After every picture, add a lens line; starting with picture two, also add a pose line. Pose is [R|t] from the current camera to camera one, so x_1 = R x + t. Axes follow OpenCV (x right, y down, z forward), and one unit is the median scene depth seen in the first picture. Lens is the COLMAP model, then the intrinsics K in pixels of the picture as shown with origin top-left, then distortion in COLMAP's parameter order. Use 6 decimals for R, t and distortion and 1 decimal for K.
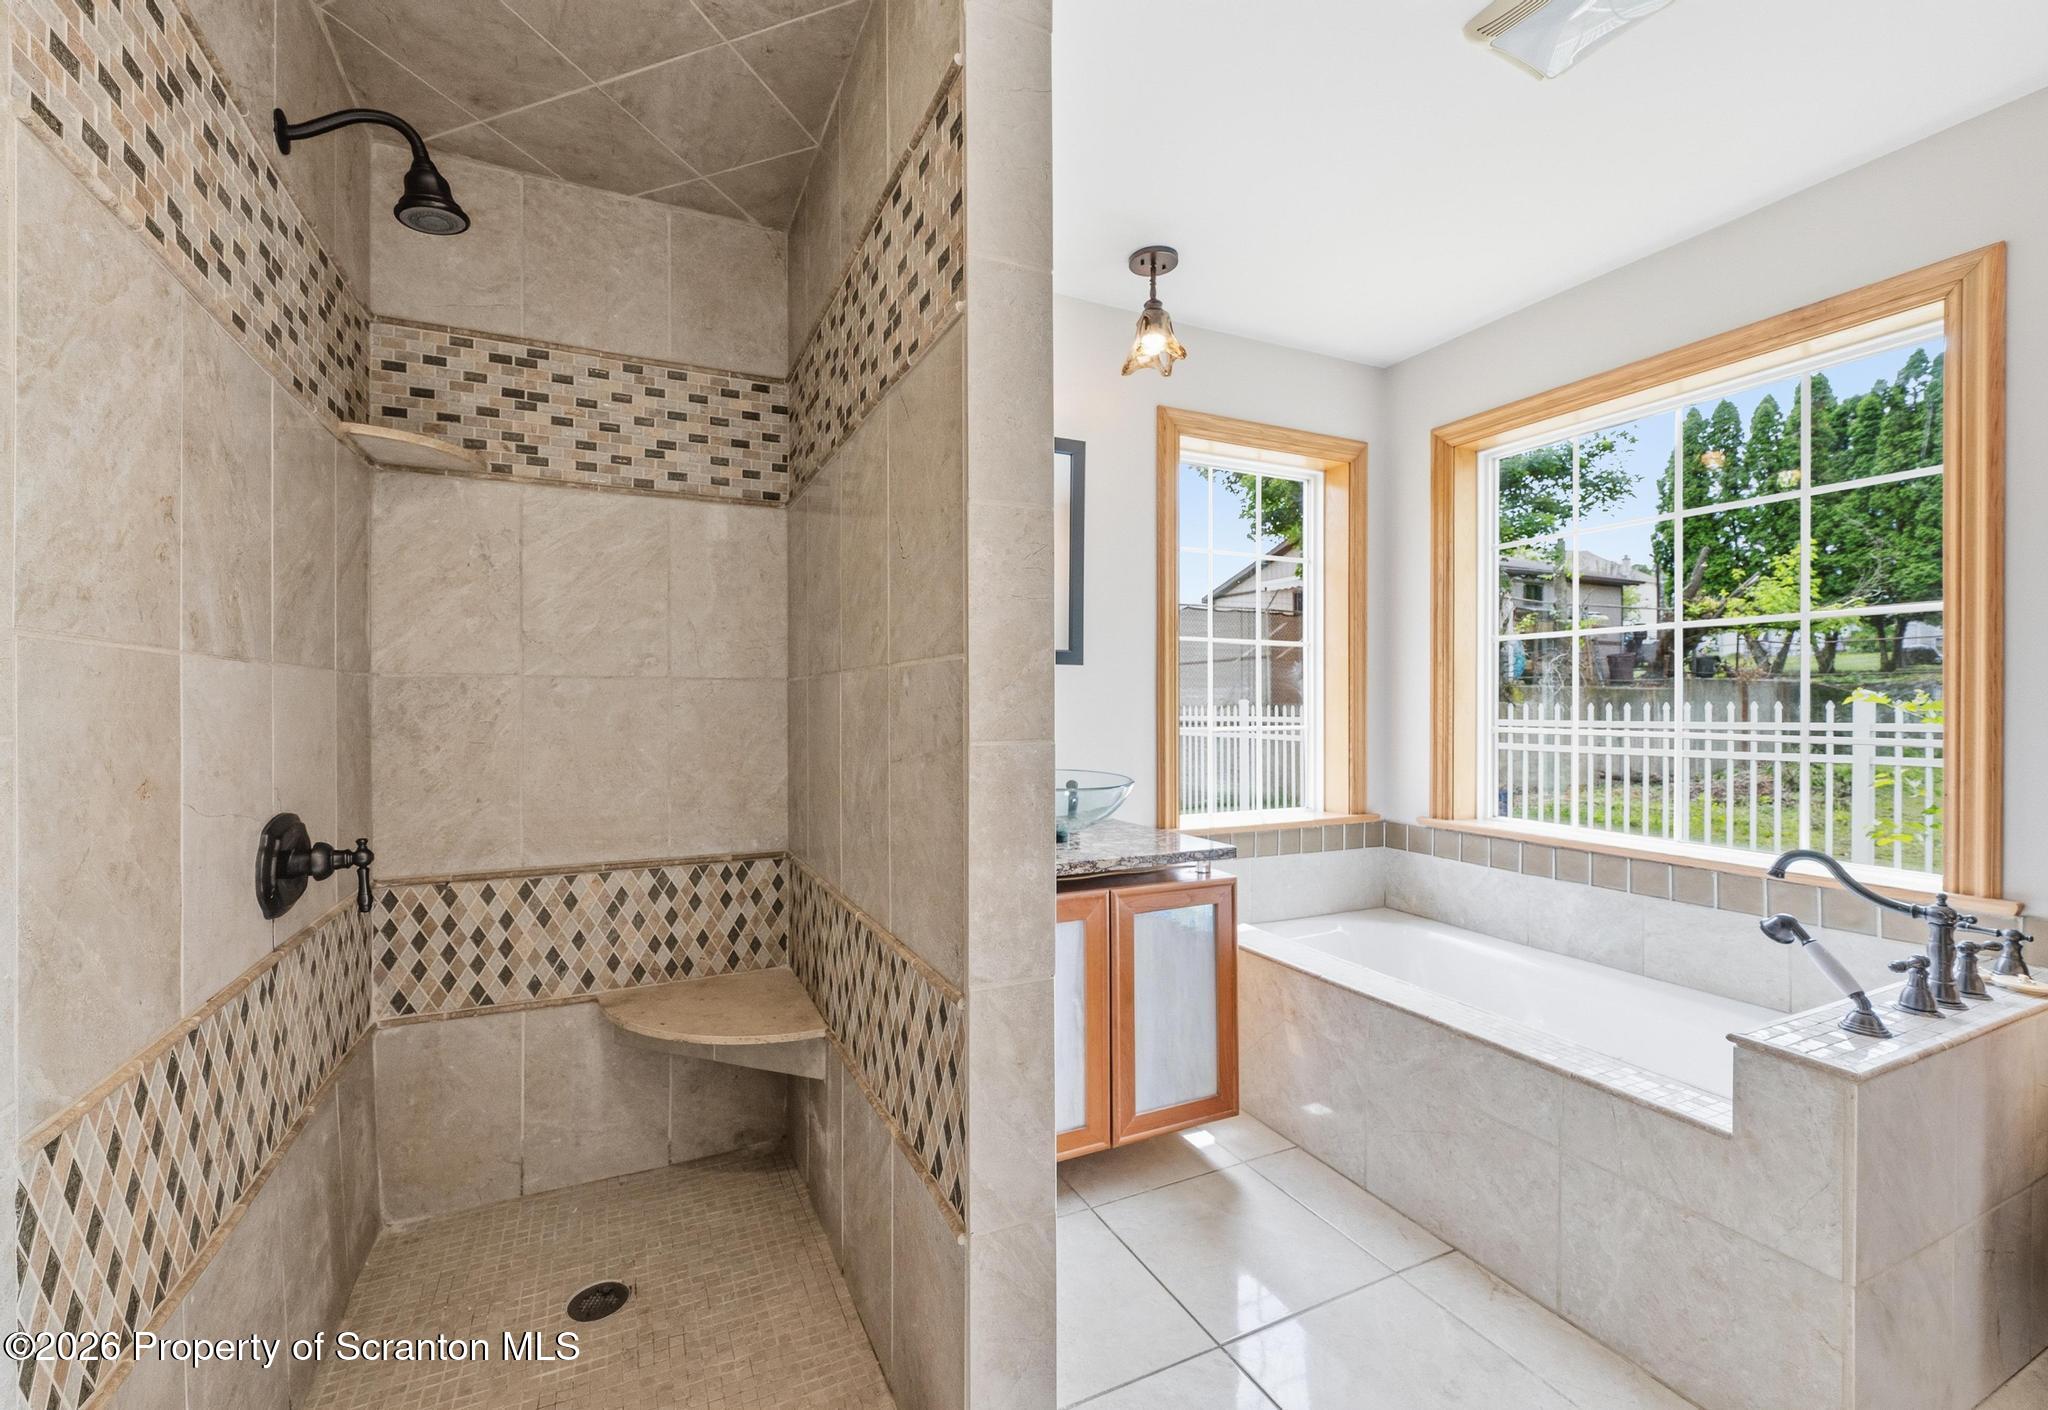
lens RADIAL K [[812.5, 0, 1027.6], [0, 812.5, 704.9], [0, 0, 1]] dist [0.002018, -0.000512]
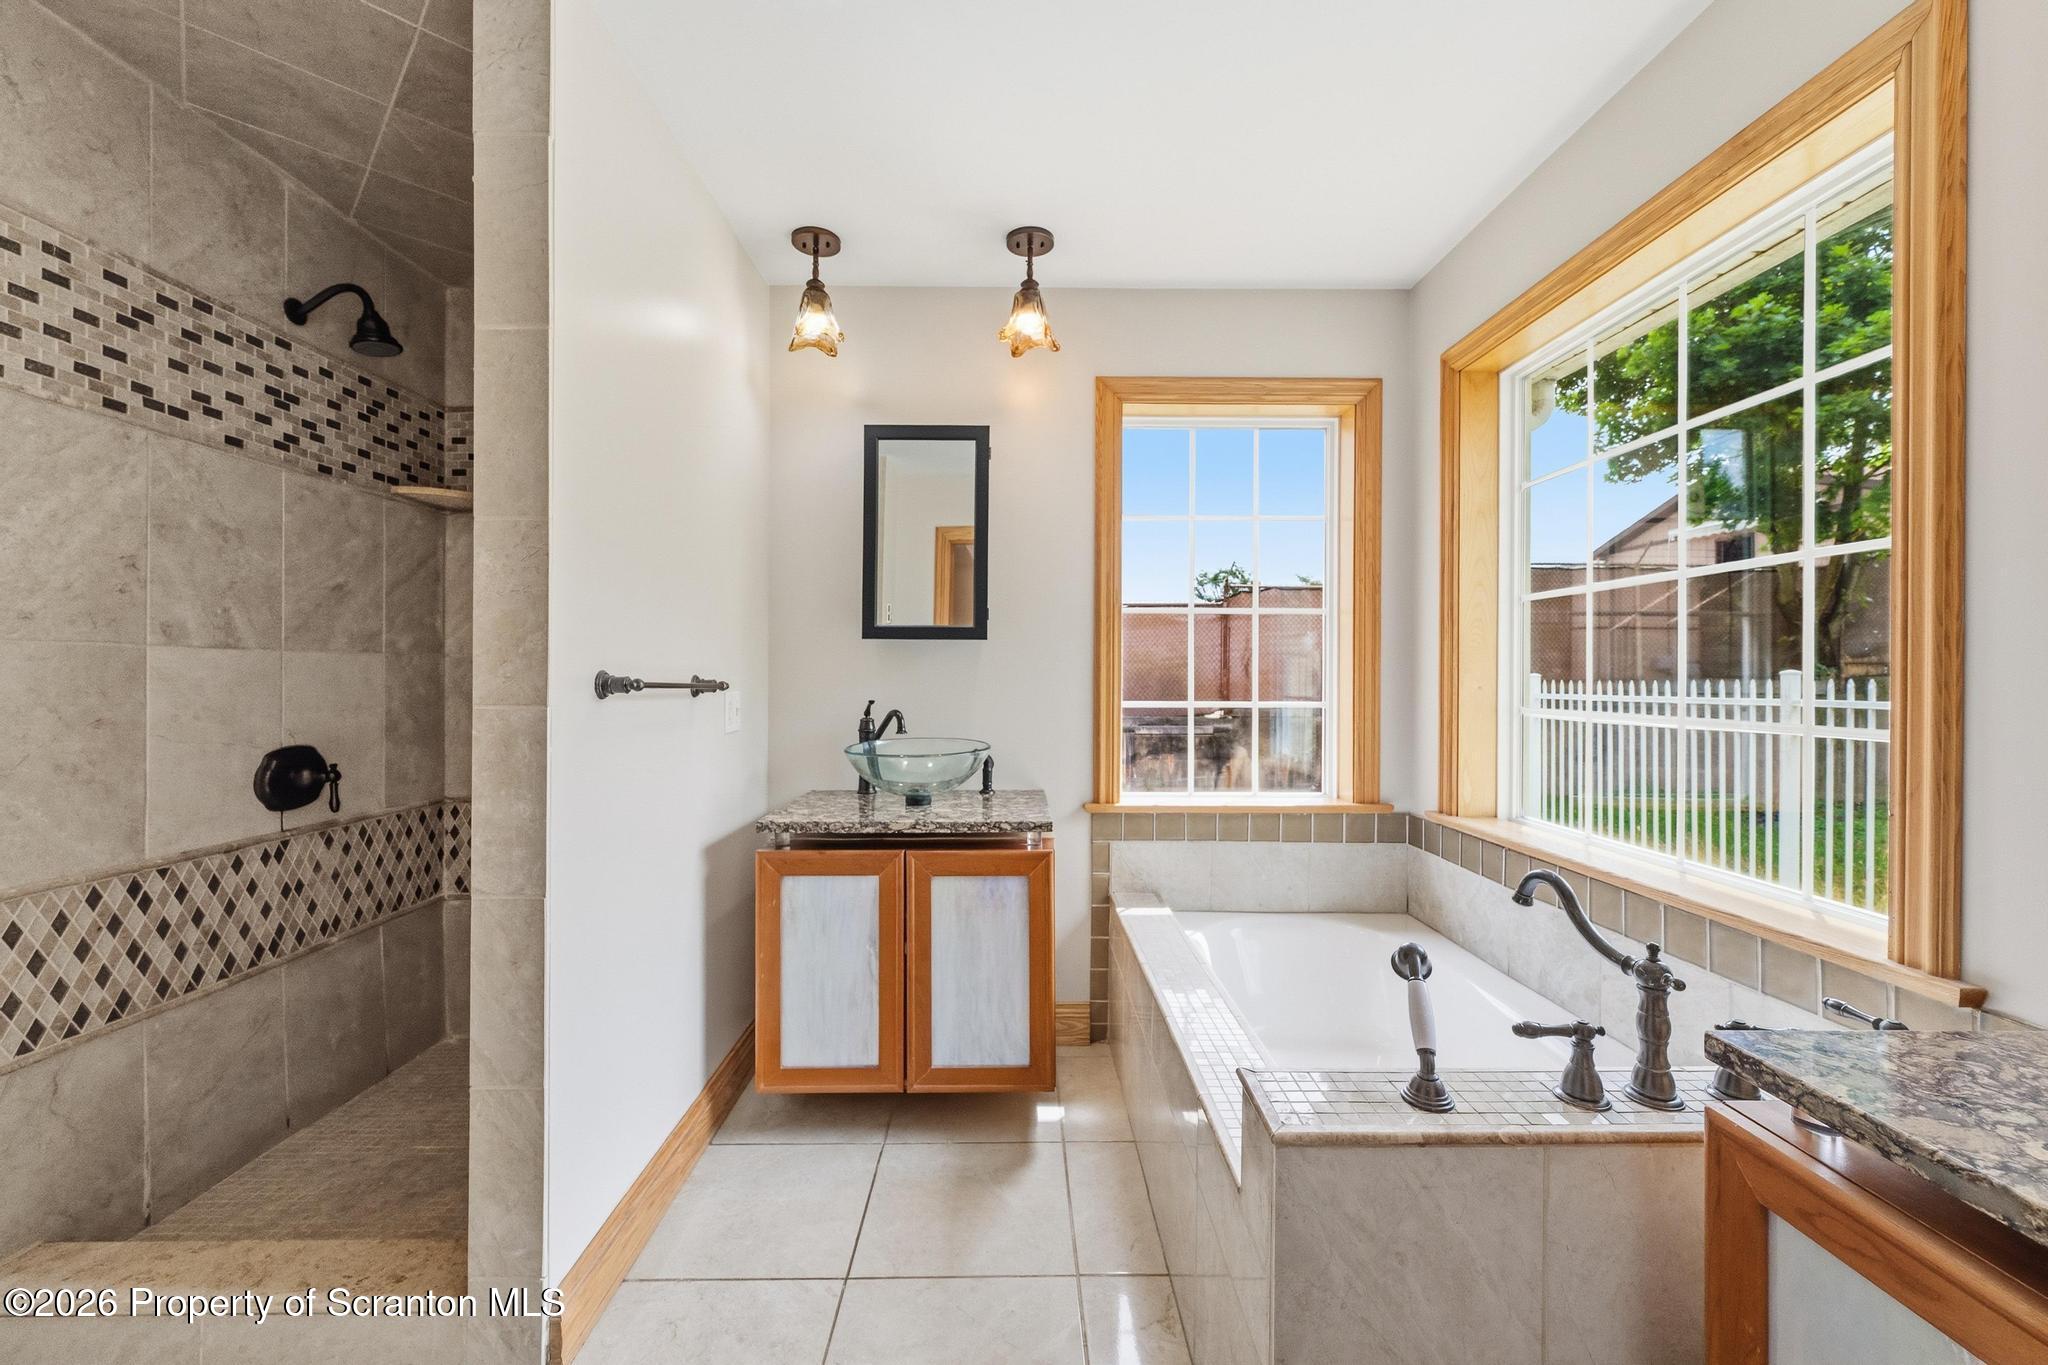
lens RADIAL K [[793.9, 0, 1013.0], [0, 793.9, 678.6], [0, 0, 1]] dist [0.002213, -0.000406]
pose [[0.916759, 0.002997, -0.399430, 0.600021], [-0.002889, 0.999995, 0.000872, -0.000599], [0.399431, 0.000354, 0.916763, 0.090904]]
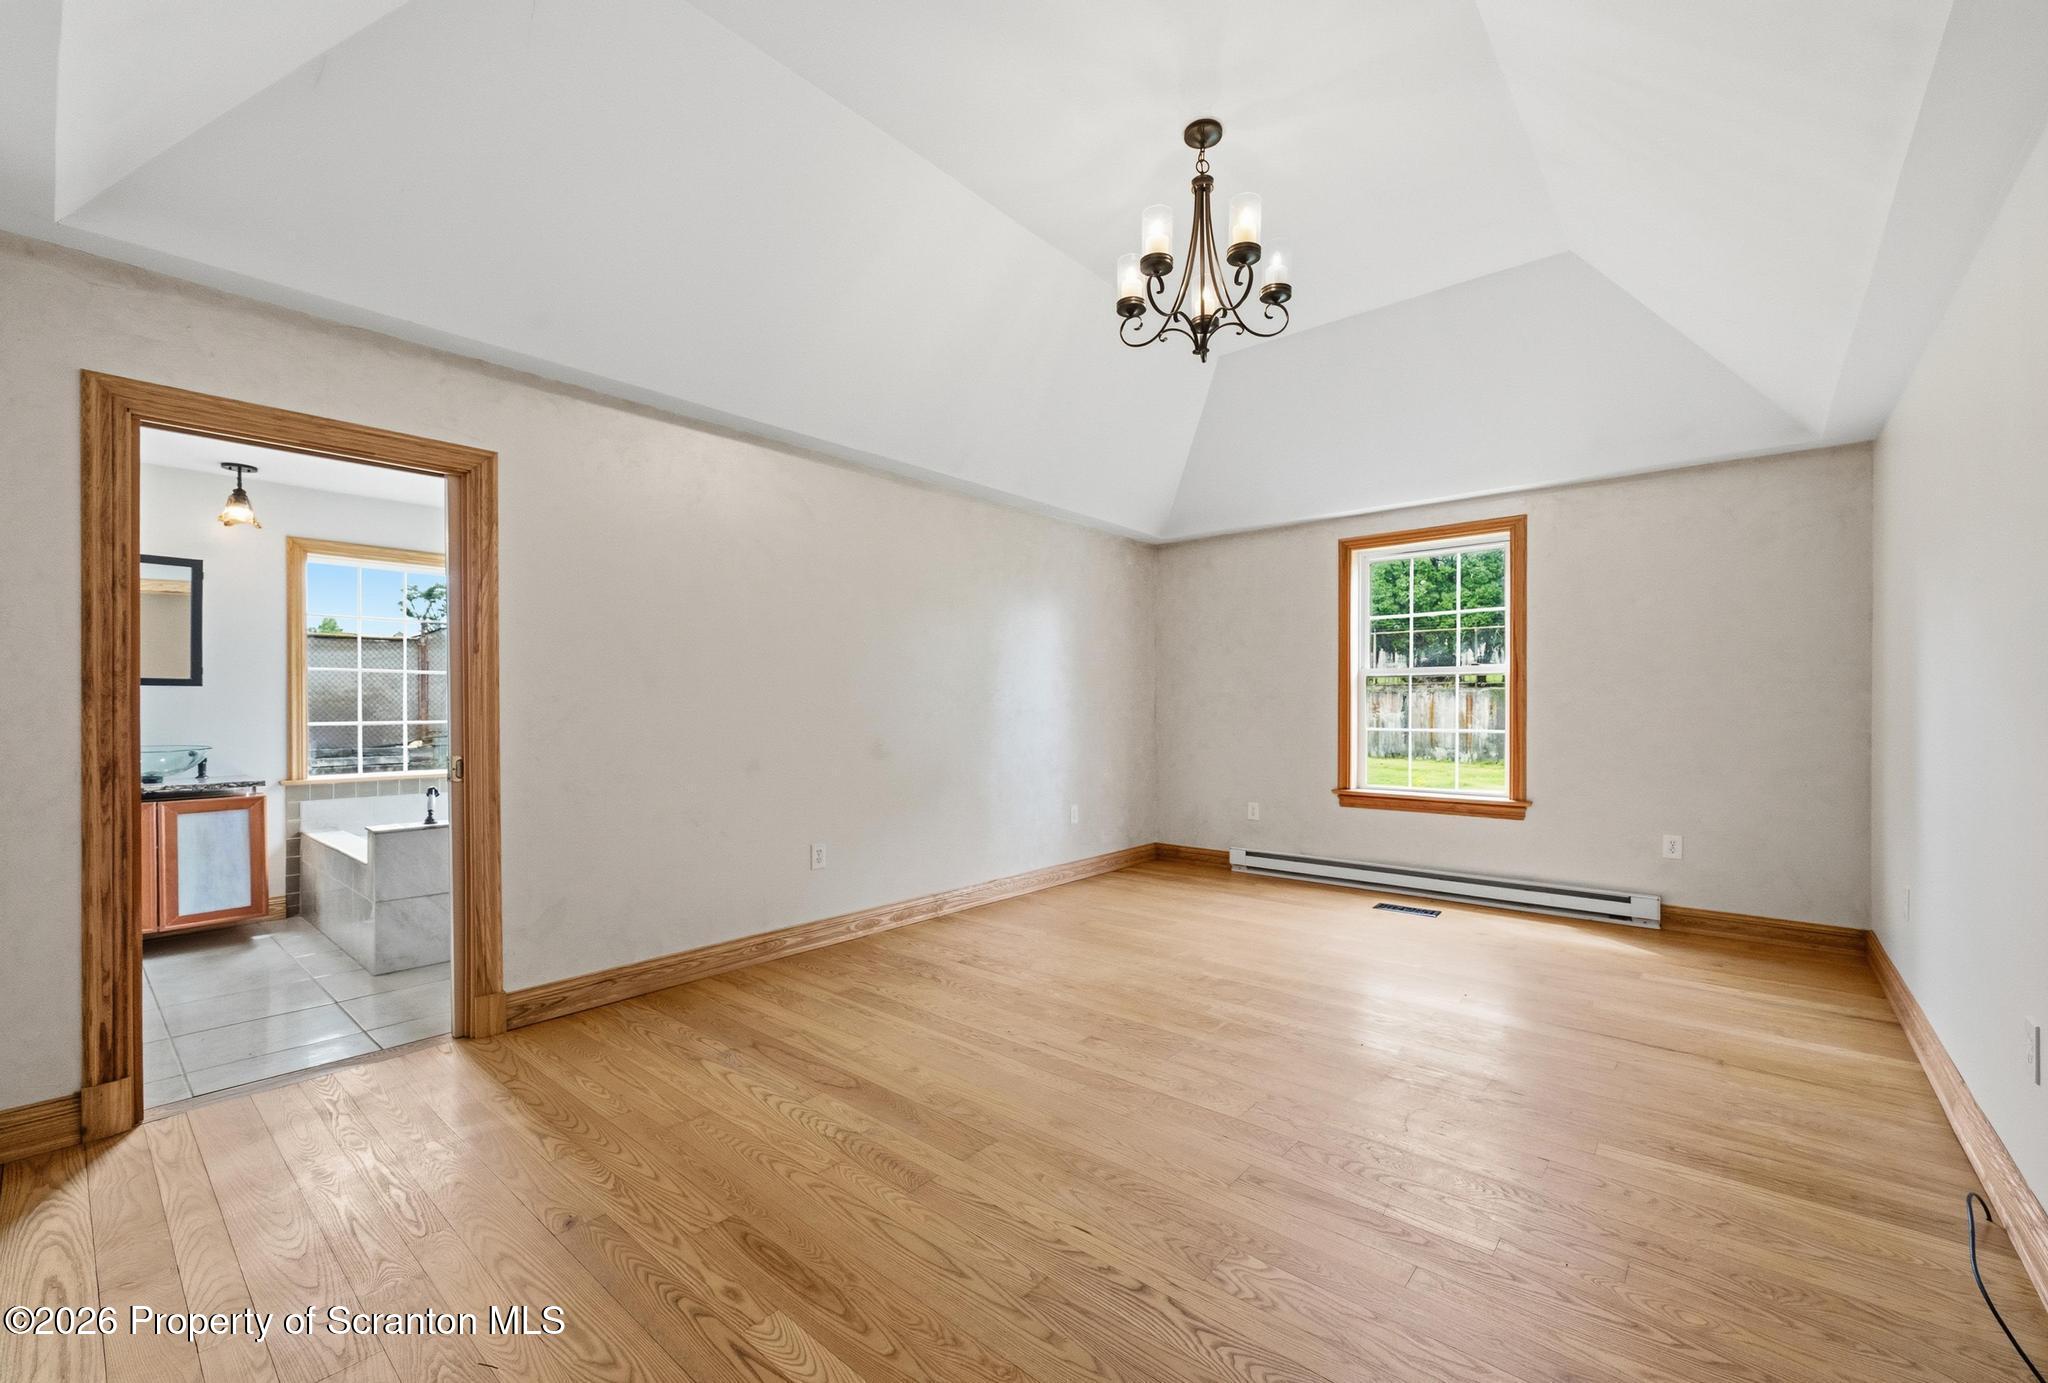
lens RADIAL K [[830.3, 0, 1040.2], [0, 830.3, 700.8], [0, 0, 1]] dist [-0.000308, 0.000066]
pose [[0.893386, -0.009745, 0.449183, 1.042868], [0.012960, 0.999908, -0.004084, 0.015170], [-0.449102, 0.009470, 0.893430, -1.683407]]
